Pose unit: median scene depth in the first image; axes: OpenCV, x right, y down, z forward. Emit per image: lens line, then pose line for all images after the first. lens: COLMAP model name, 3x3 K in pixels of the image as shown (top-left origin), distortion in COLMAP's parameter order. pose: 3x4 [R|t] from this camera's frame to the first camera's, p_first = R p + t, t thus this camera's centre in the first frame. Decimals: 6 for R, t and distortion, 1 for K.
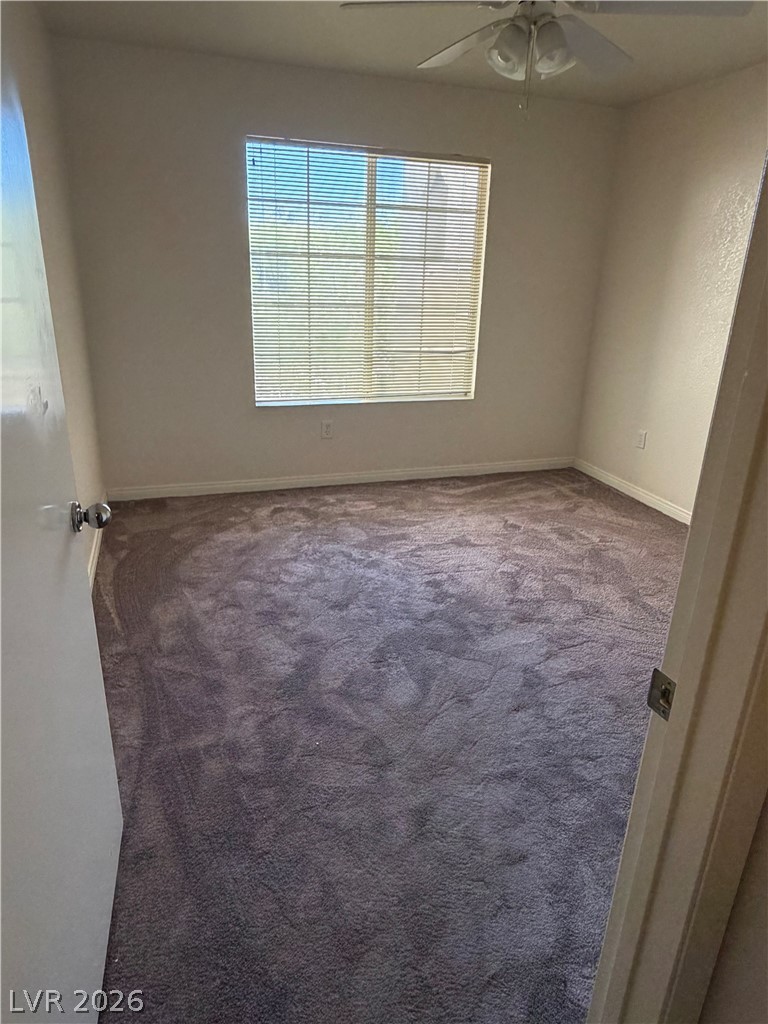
lens RADIAL K [[653.4, 0, 382.5], [0, 653.4, 510.7], [0, 0, 1]] dist [-0.016802, -0.001380]
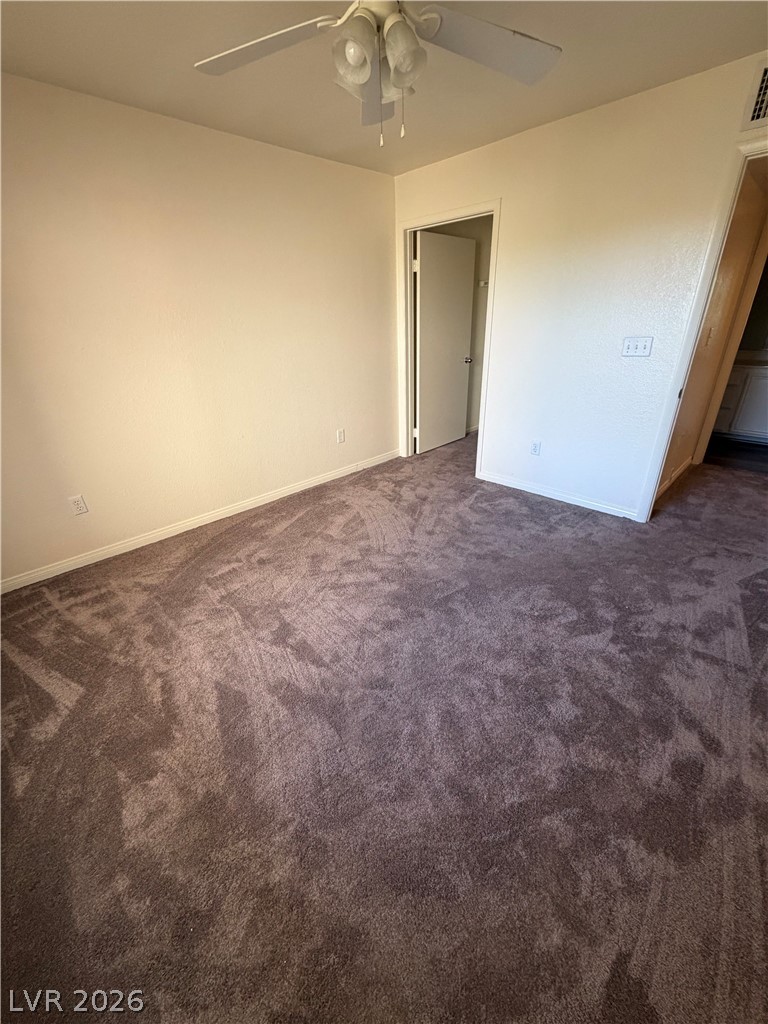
lens RADIAL K [[409.7, 0, 382.4], [0, 409.7, 509.0], [0, 0, 1]] dist [0.001216, 0.000004]
pose [[-0.453023, -0.390614, 0.801368, -0.305540], [0.324470, 0.765004, 0.556316, -0.331369], [-0.830355, 0.512044, -0.219822, 0.887816]]
